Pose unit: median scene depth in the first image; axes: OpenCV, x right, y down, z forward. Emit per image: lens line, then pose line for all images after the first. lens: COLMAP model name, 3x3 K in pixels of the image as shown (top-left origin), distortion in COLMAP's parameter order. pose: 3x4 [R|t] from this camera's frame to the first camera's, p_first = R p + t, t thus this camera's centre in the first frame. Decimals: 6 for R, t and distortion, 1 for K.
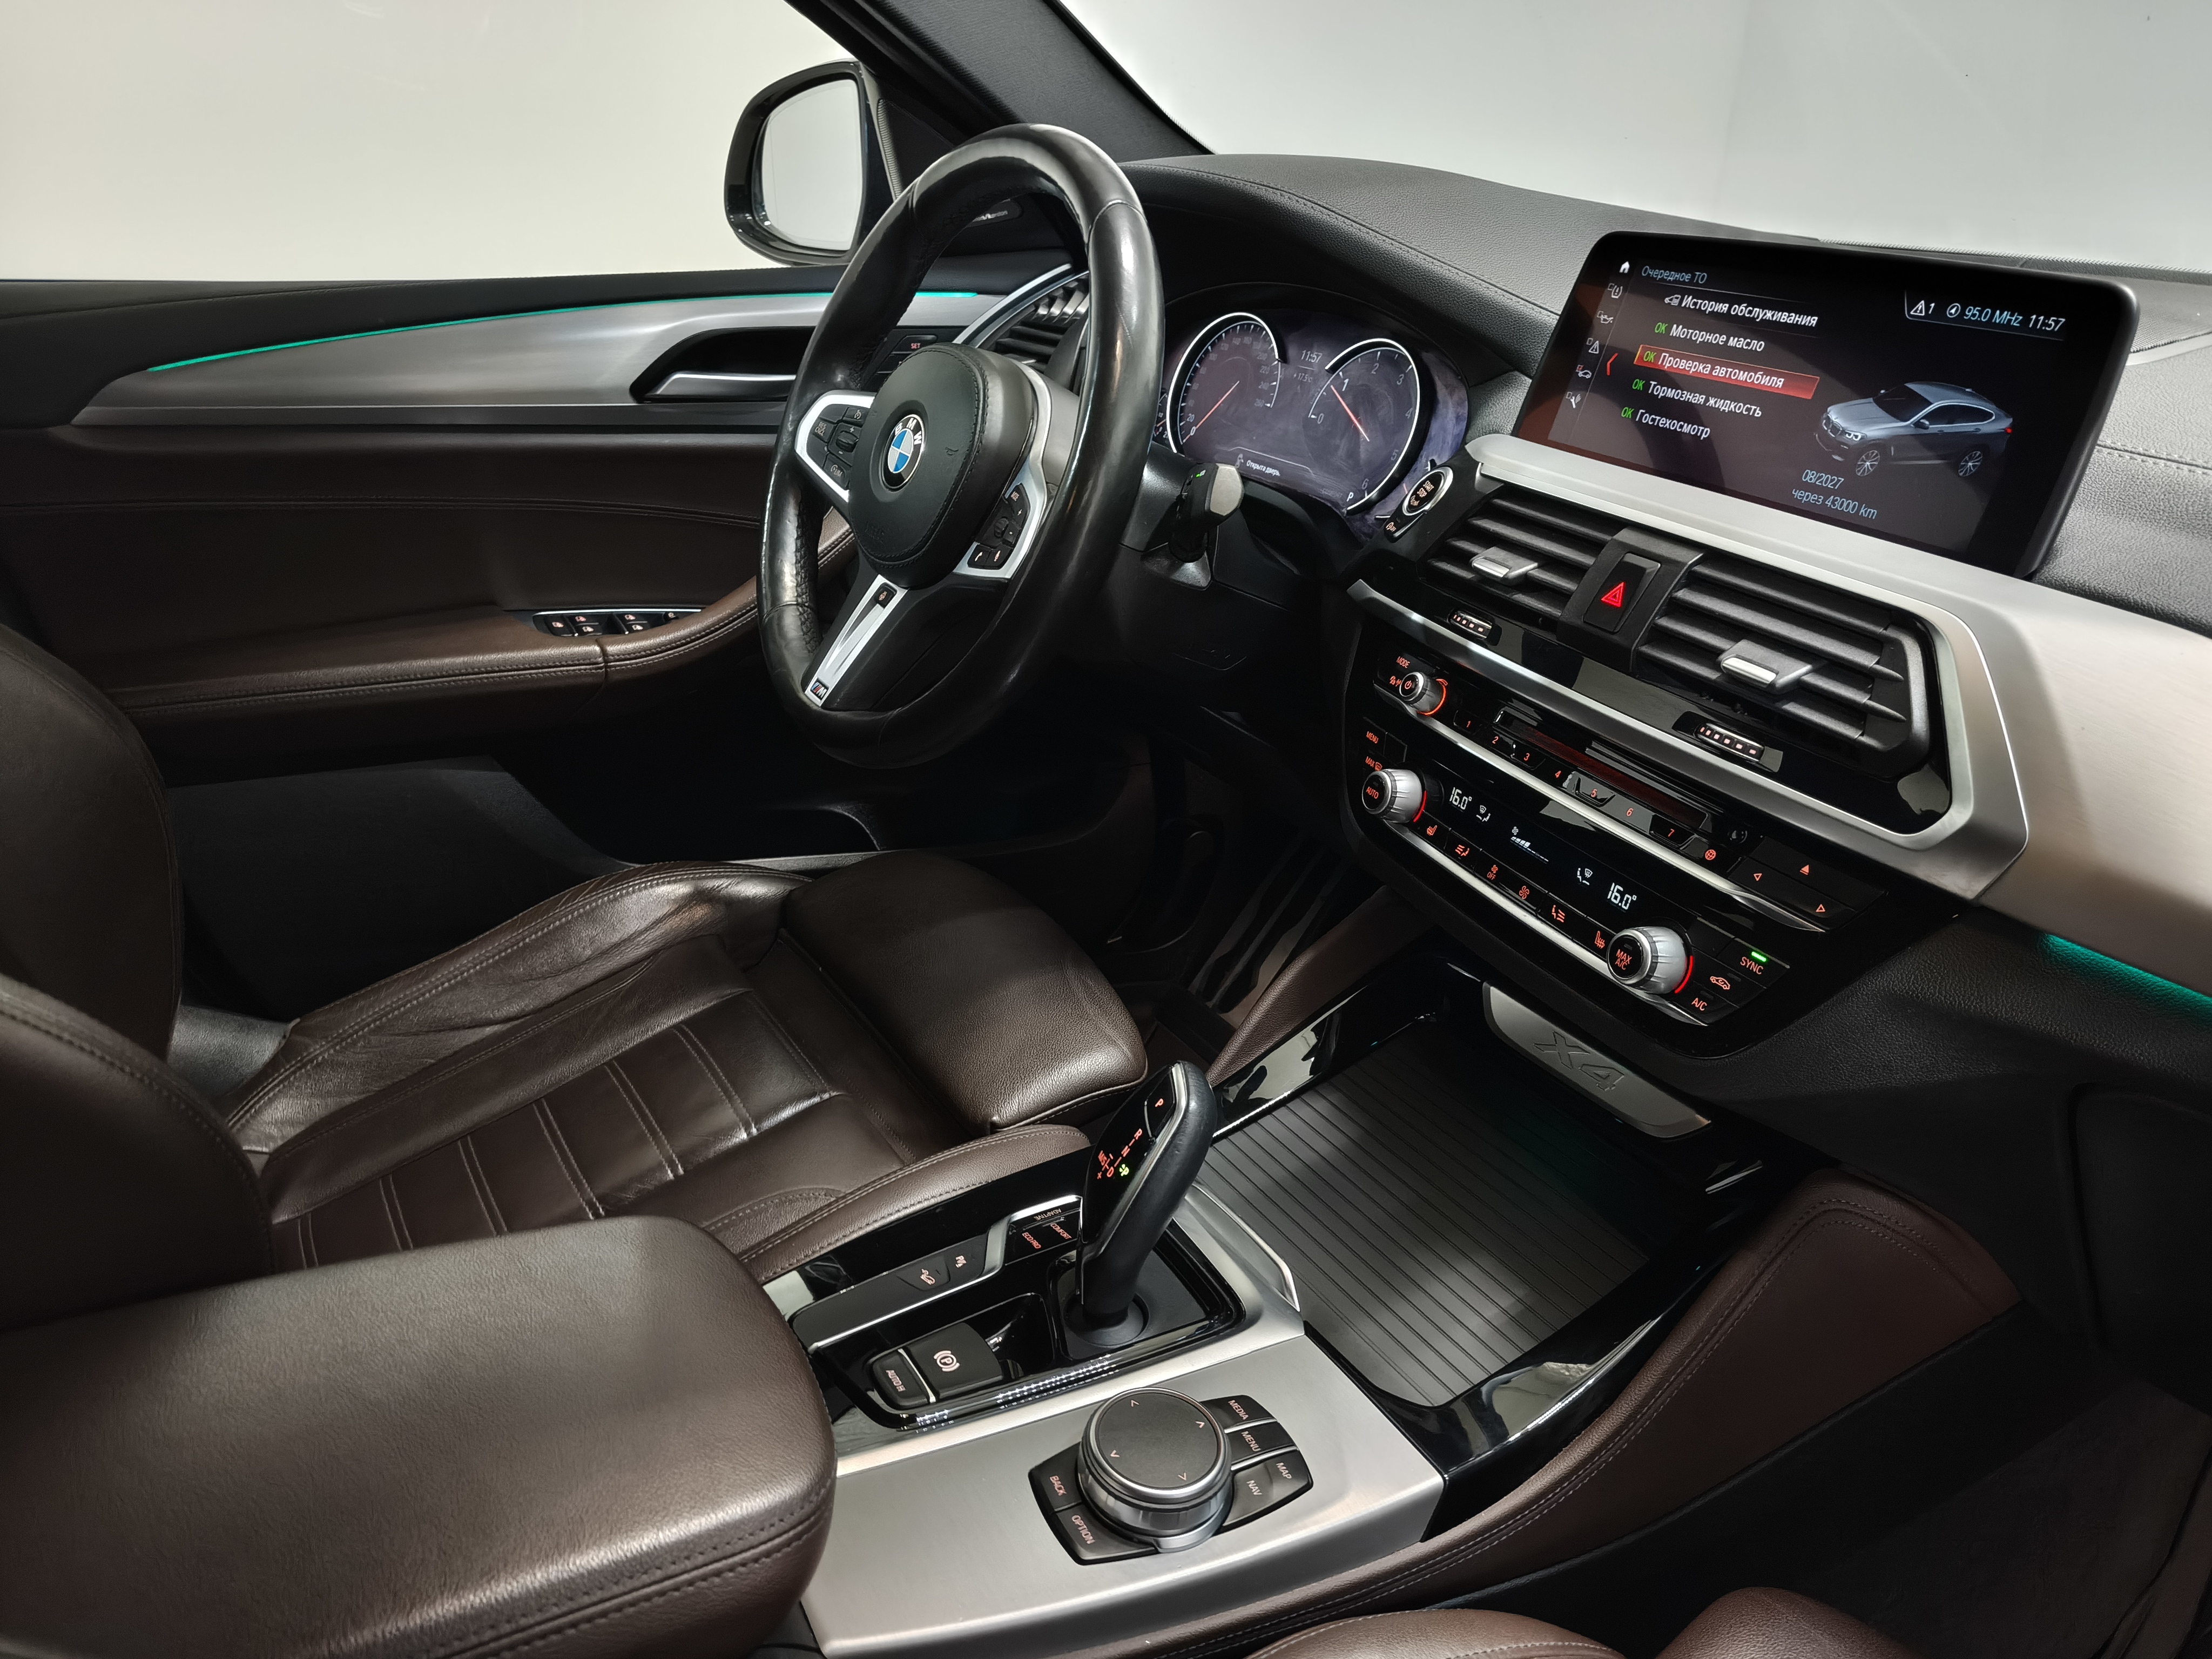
lens RADIAL K [[1545.3, 0, 1106.0], [0, 1545.3, 829.5], [0, 0, 1]] dist [0.060812, -0.075623]
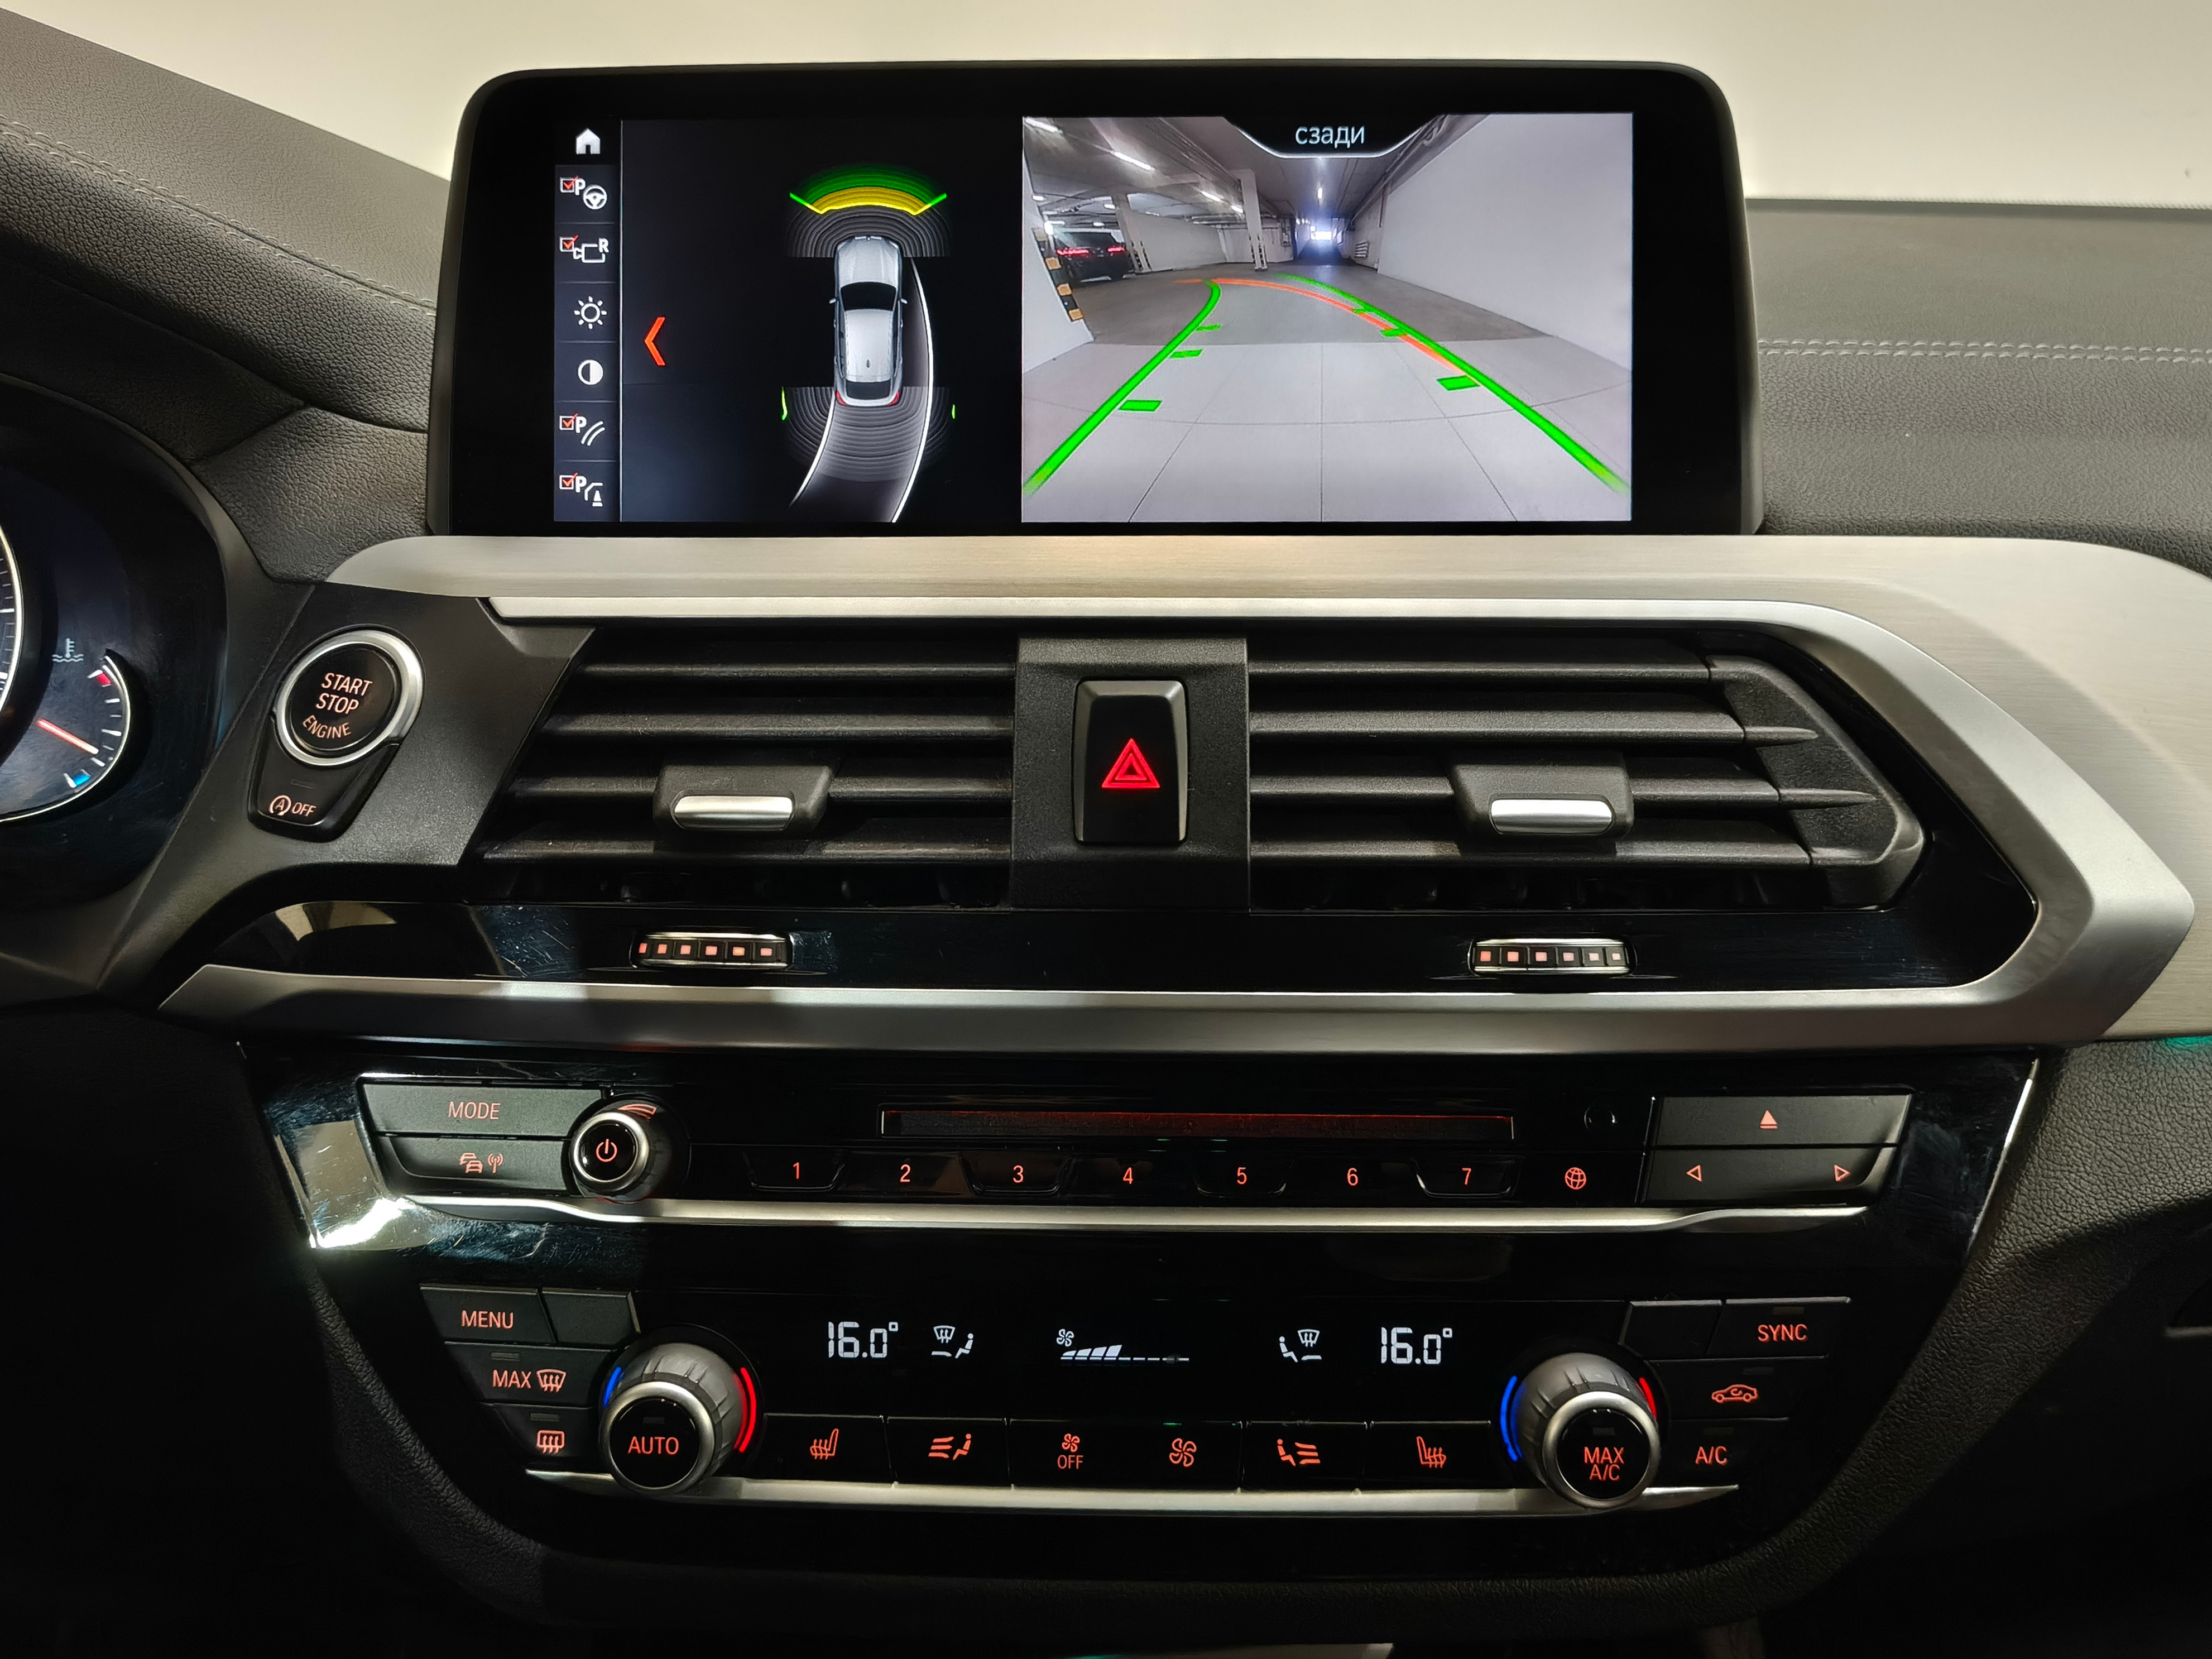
lens RADIAL K [[1875.2, 0, 1106.0], [0, 1875.2, 829.5], [0, 0, 1]] dist [0.049936, -0.002574]
pose [[0.440147, -0.286173, 0.851103, -0.152601], [0.387229, 0.915680, 0.107631, -0.196476], [-0.810138, 0.282199, 0.513848, 0.725407]]
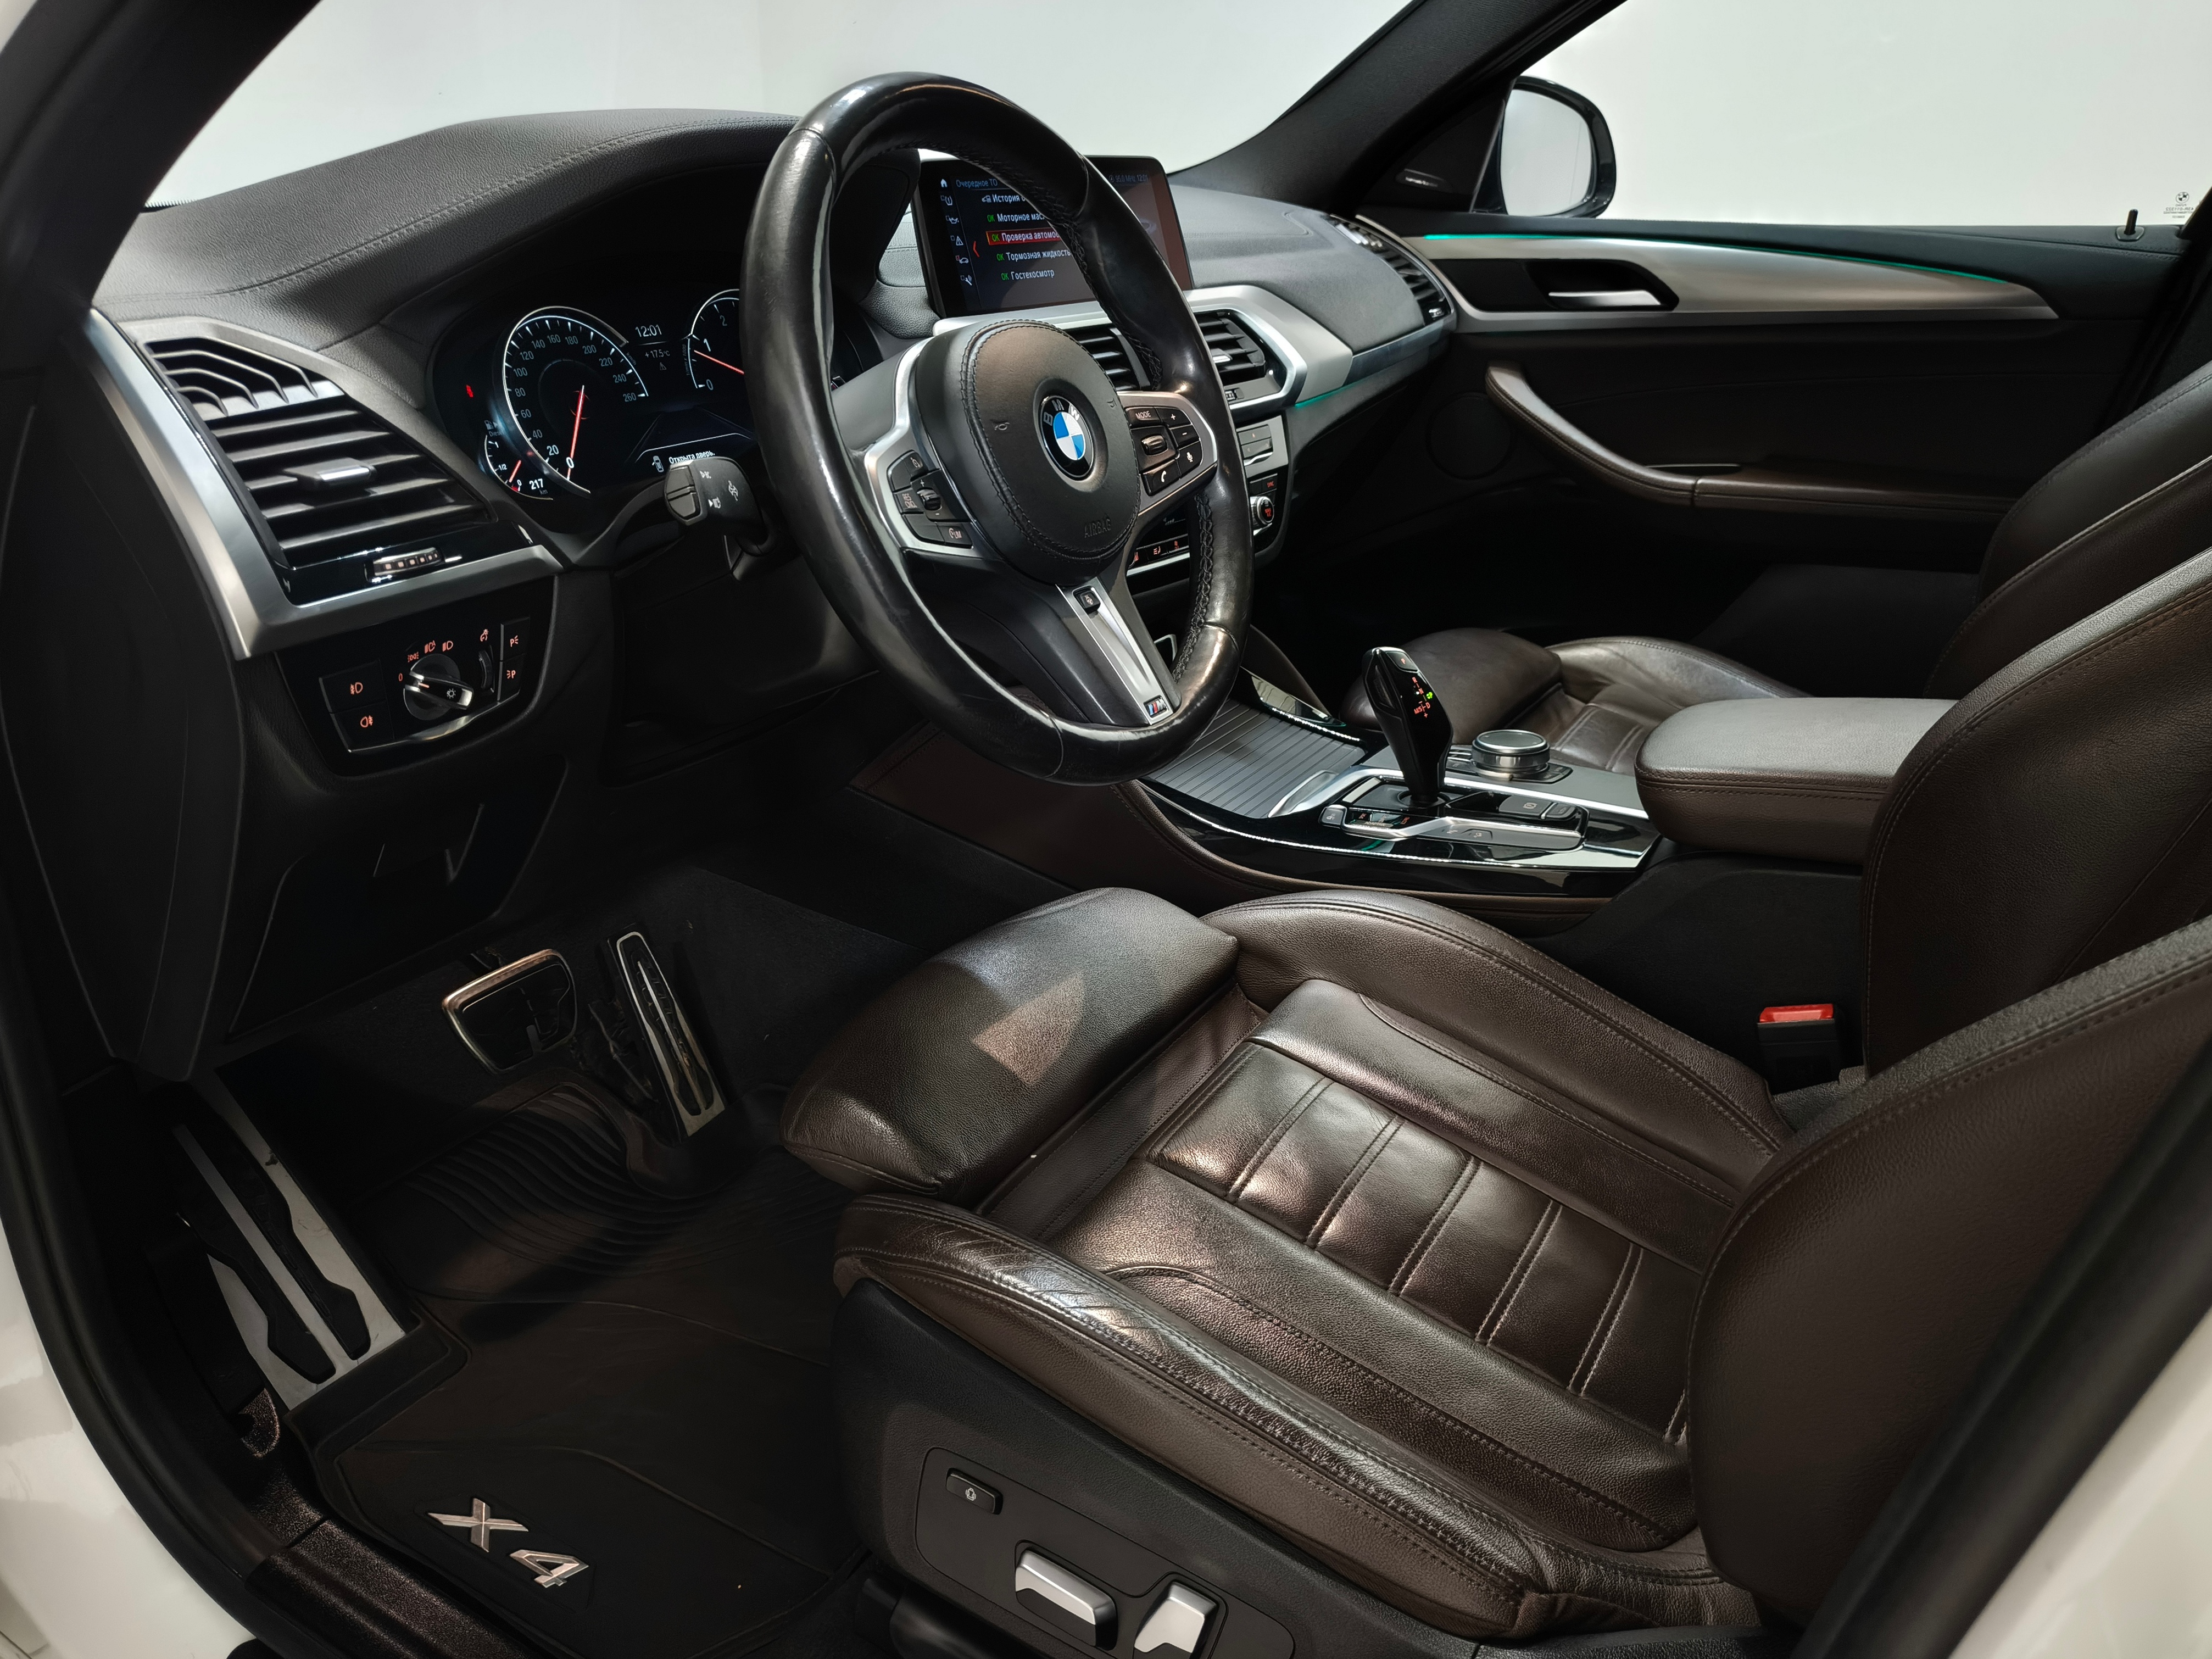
lens RADIAL K [[1545.4, 0, 1106.0], [0, 1545.4, 829.5], [0, 0, 1]] dist [0.060812, -0.075623]
pose [[-0.440562, -0.385595, 0.810692, -1.248704], [0.364146, 0.748665, 0.553984, -0.733802], [-0.820550, 0.539275, -0.189420, 1.649241]]
